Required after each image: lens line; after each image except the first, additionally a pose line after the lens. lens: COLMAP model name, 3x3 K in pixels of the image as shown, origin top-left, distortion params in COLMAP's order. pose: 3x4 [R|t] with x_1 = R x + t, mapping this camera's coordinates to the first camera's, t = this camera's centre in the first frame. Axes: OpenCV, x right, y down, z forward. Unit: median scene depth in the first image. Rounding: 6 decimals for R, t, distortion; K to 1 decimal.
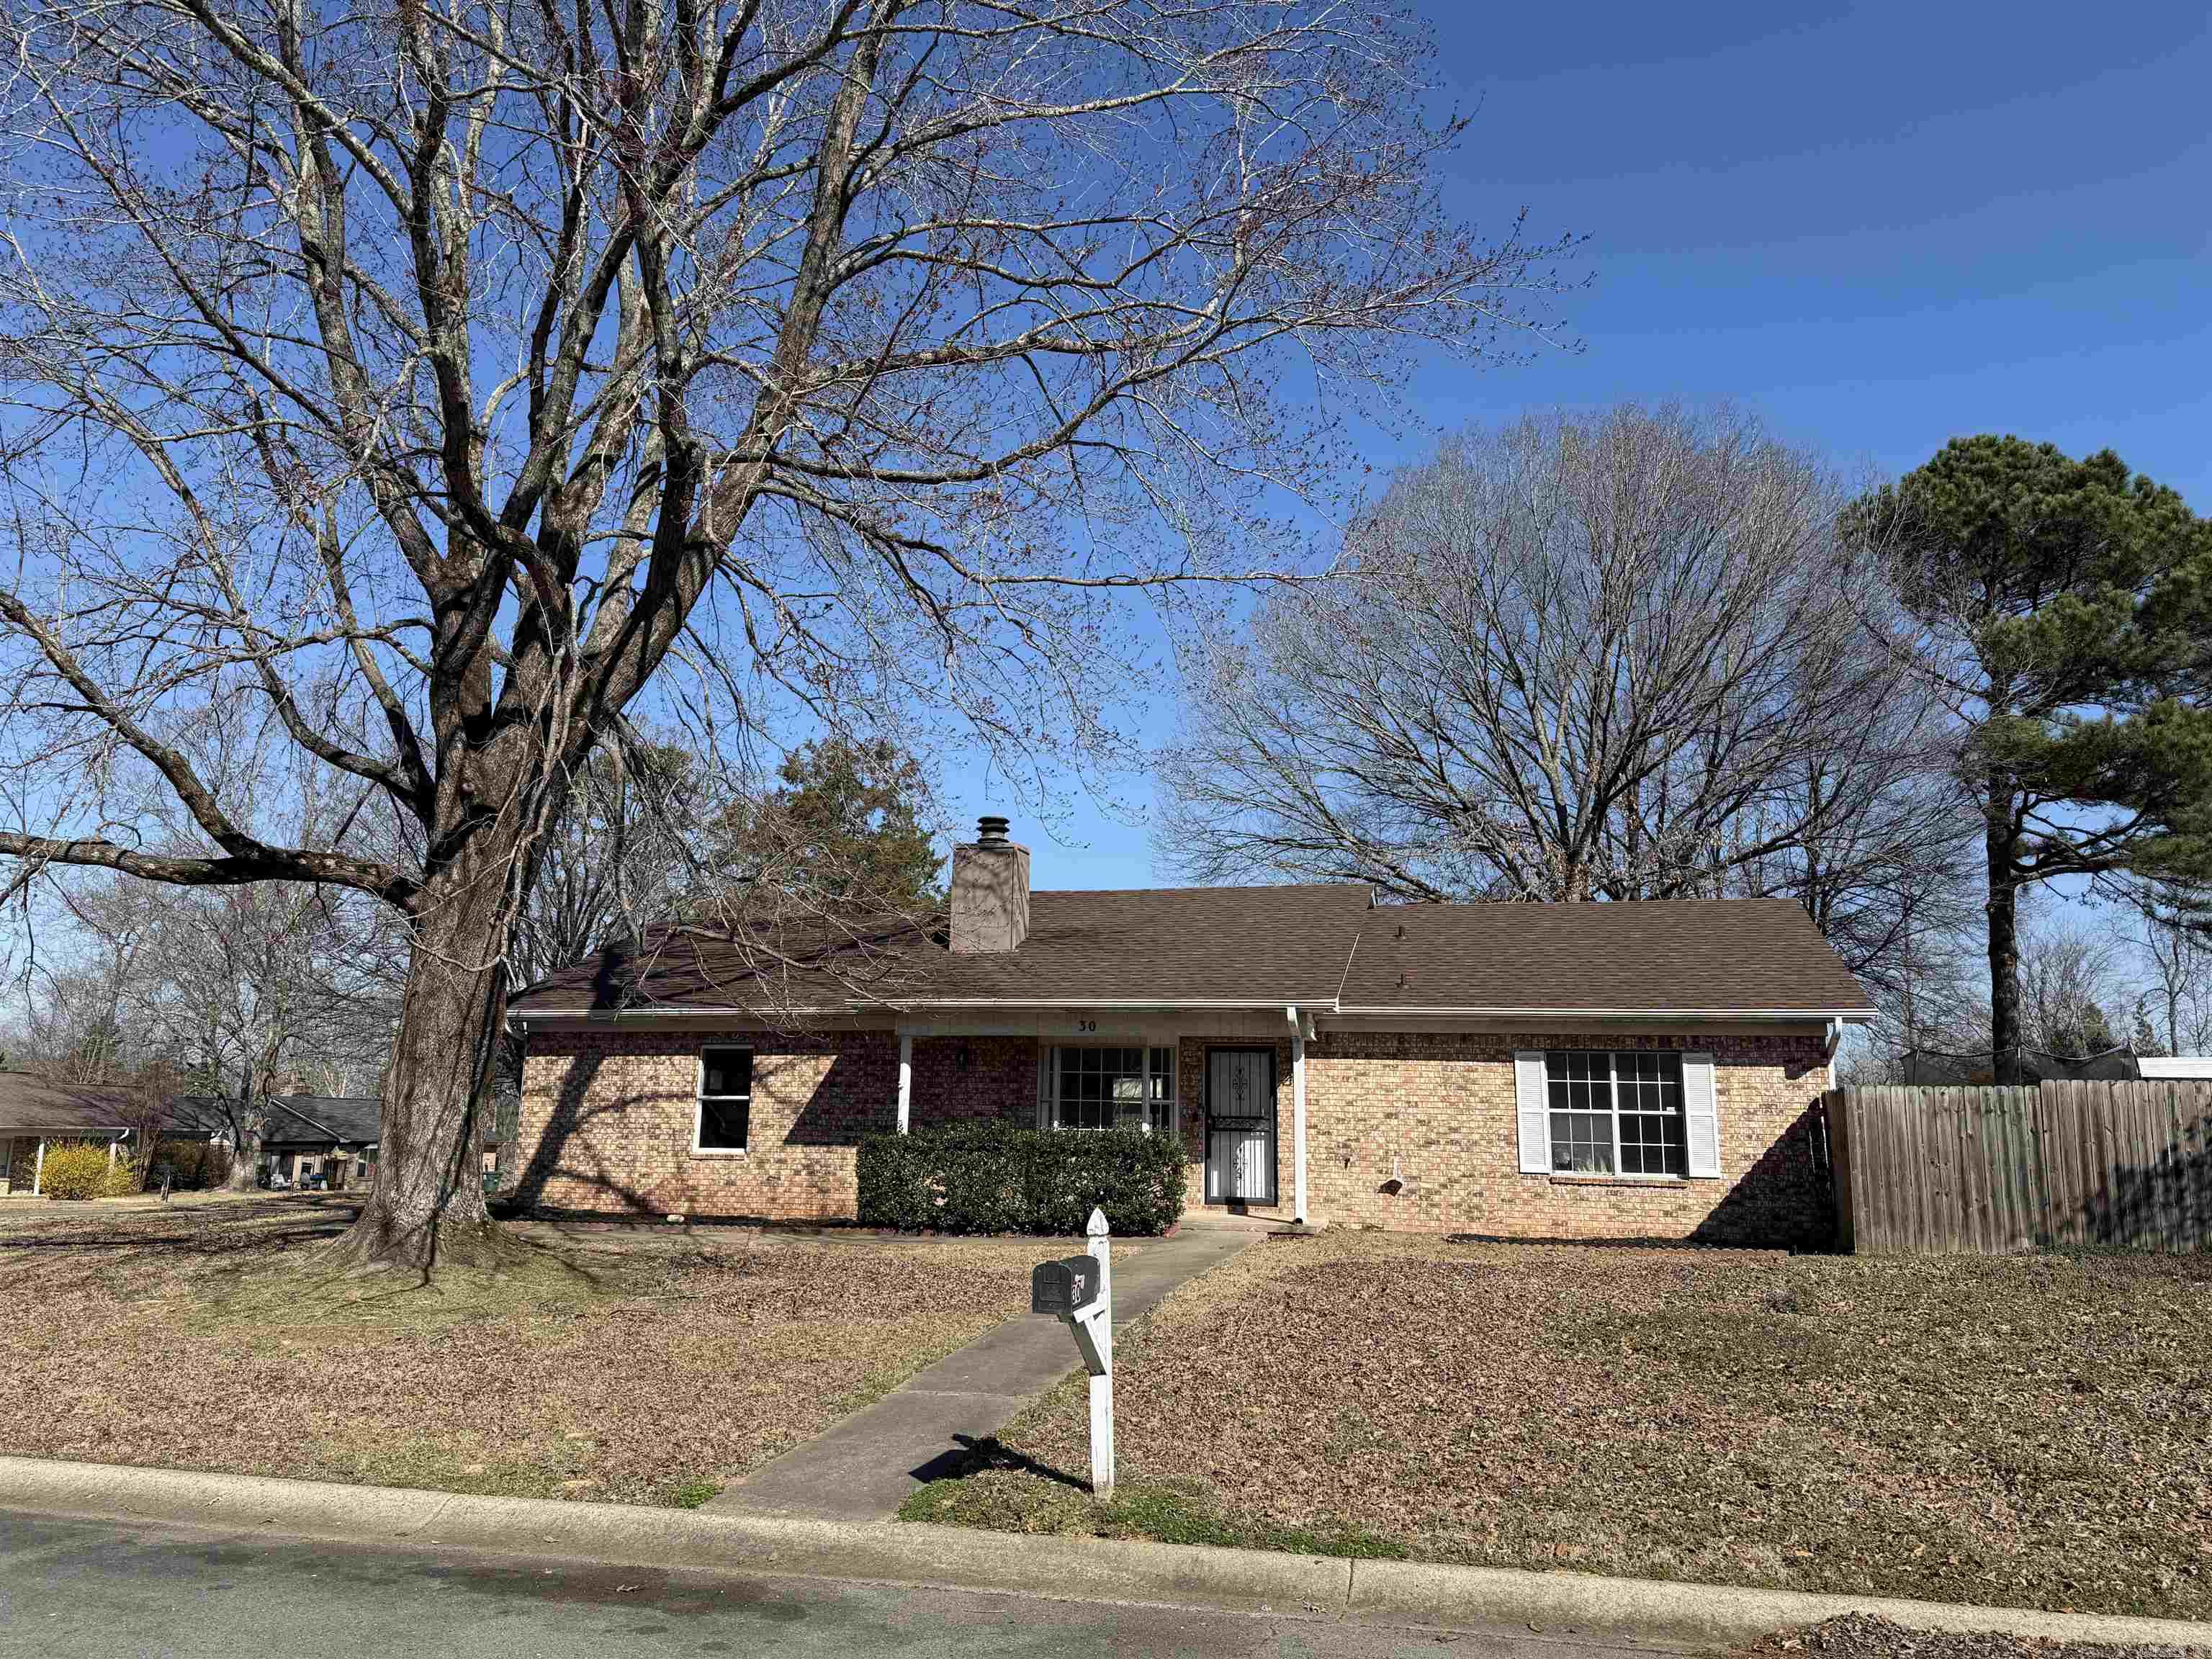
lens RADIAL K [[1561.7, 0, 1120.9], [0, 1561.7, 841.8], [0, 0, 1]] dist [0.058329, -0.082677]
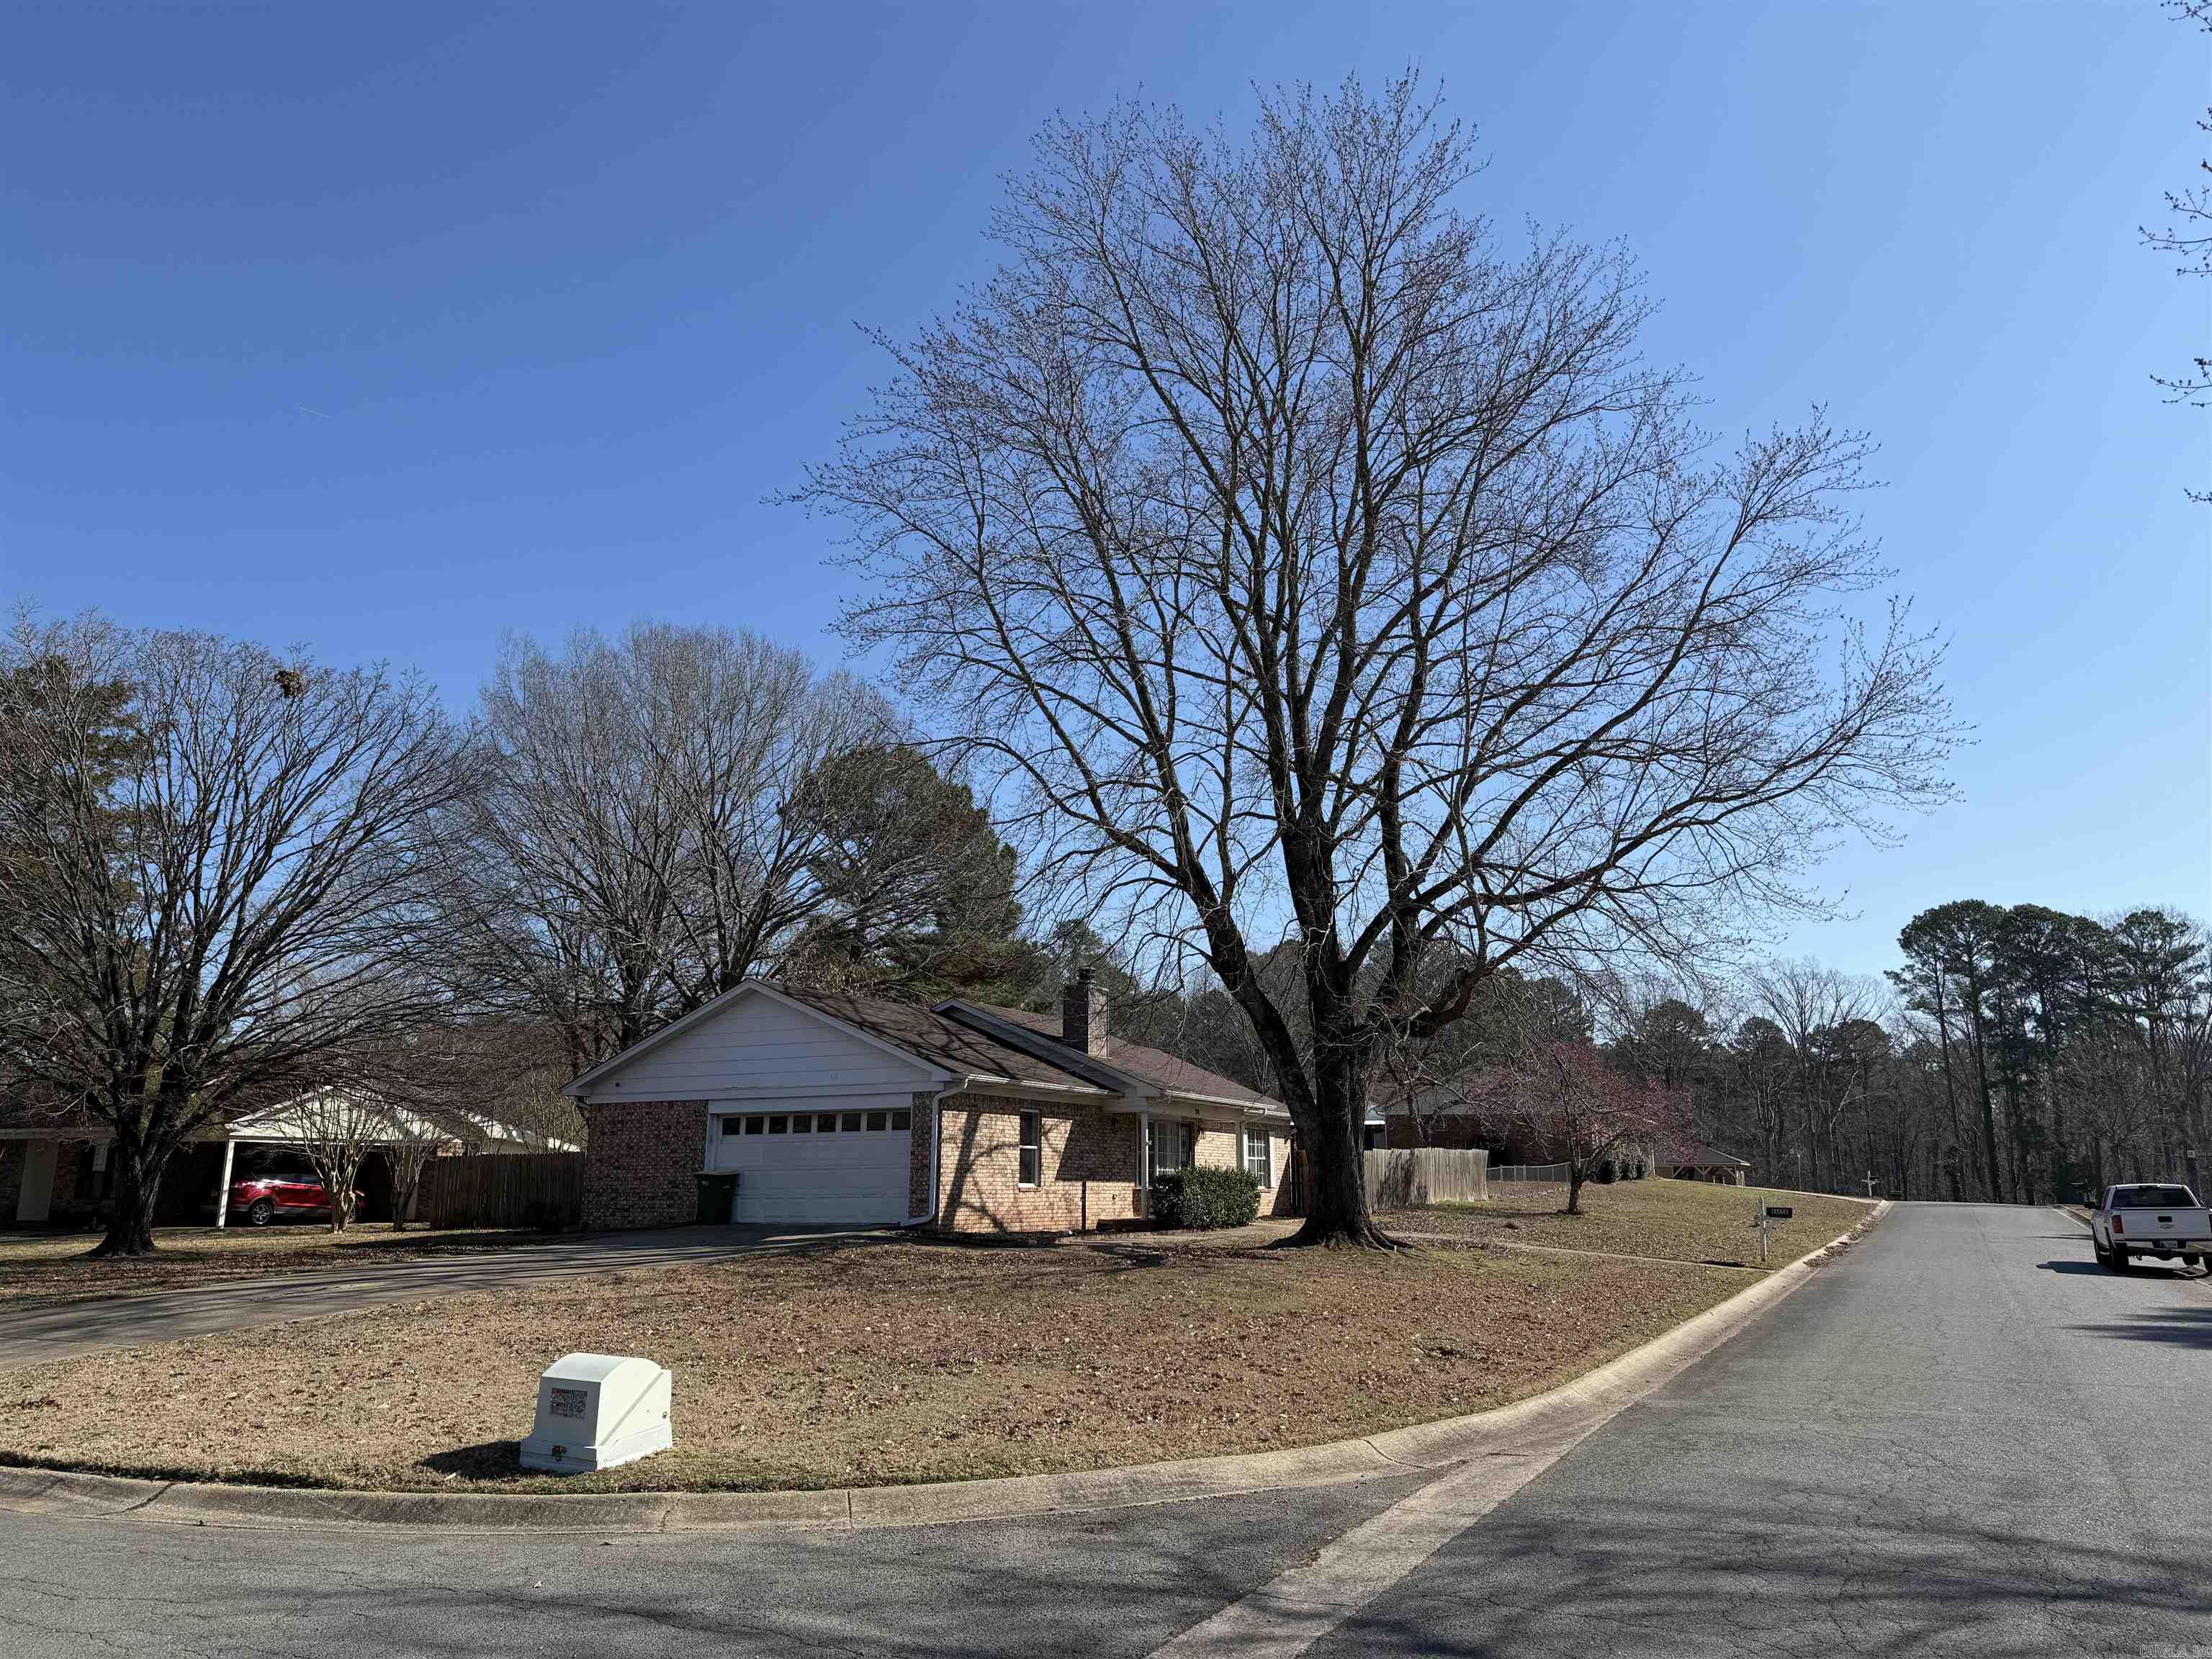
lens RADIAL K [[1561.7, 0, 1120.9], [0, 1561.7, 841.8], [0, 0, 1]] dist [0.058329, -0.082677]
pose [[0.204065, 0.191716, 0.960001, -1.659663], [-0.192763, 0.969307, -0.152599, 0.097883], [-0.959792, -0.153912, 0.234757, 0.645335]]
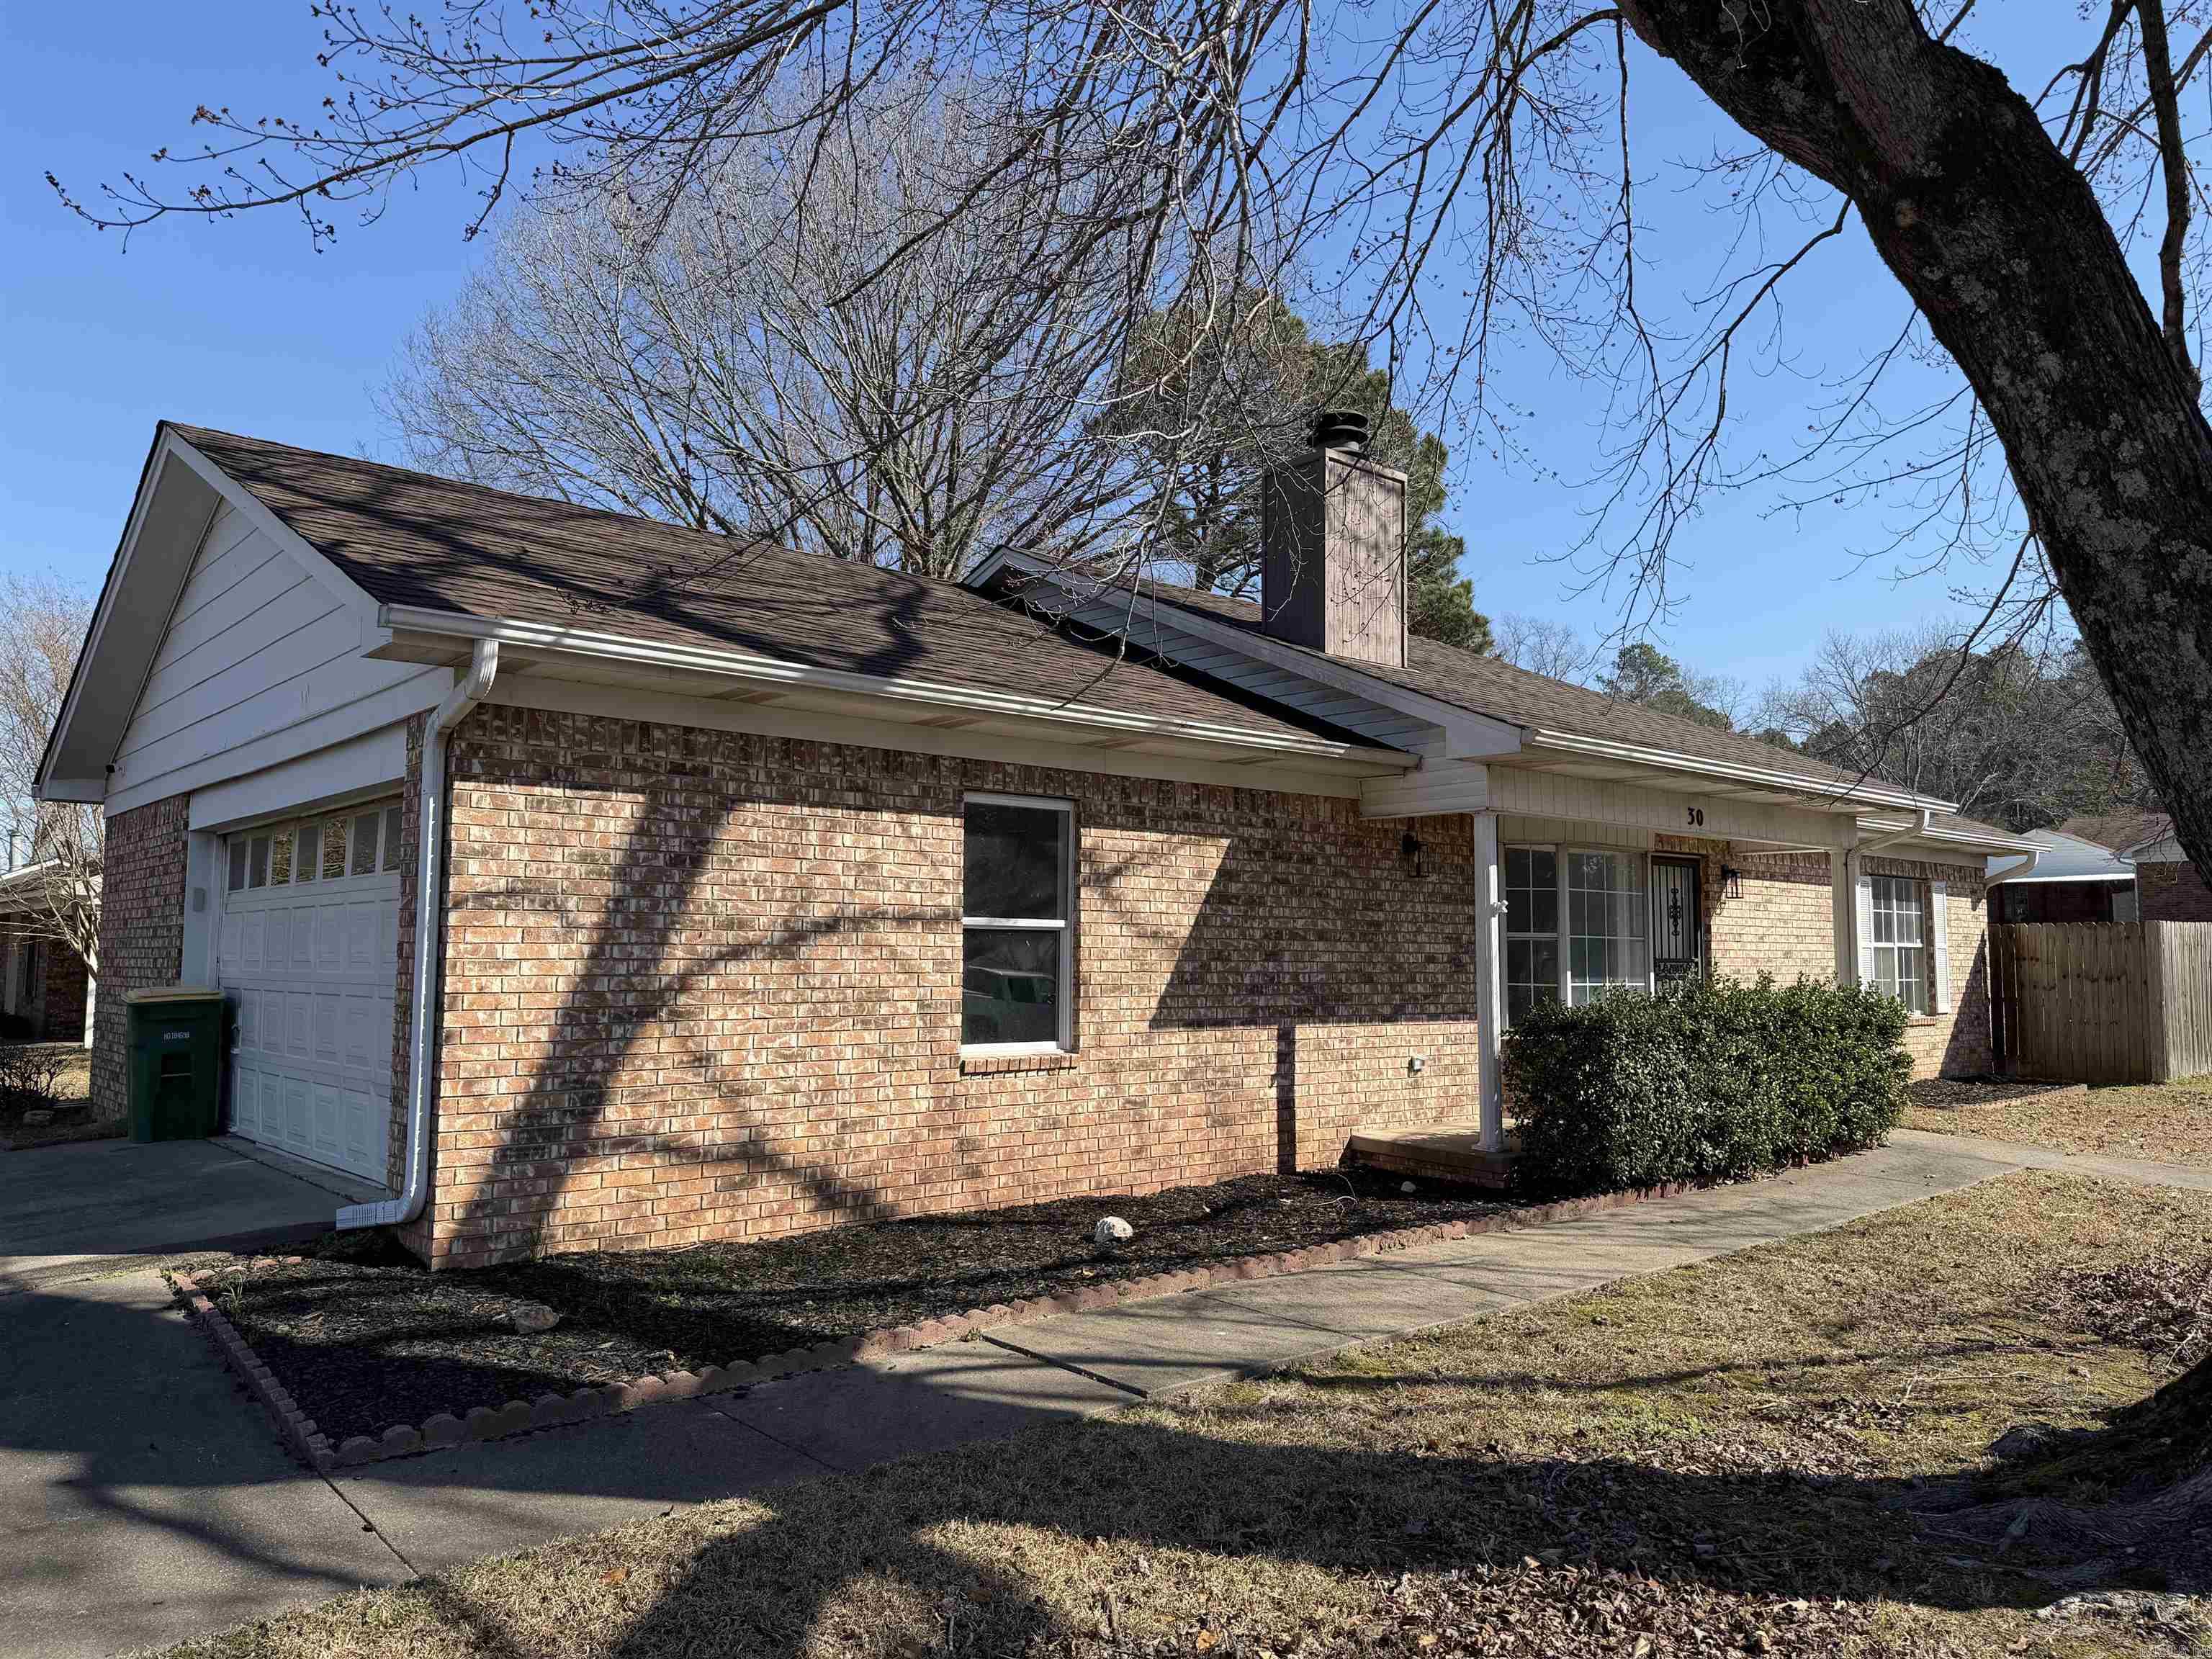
lens RADIAL K [[1545.0, 0, 1091.7], [0, 1545.0, 853.1], [0, 0, 1]] dist [0.122790, -0.179320]
pose [[0.558710, 0.037059, 0.828535, -0.592008], [-0.159362, 0.985183, 0.063397, 0.117879], [-0.813908, -0.167457, 0.556337, 0.773202]]
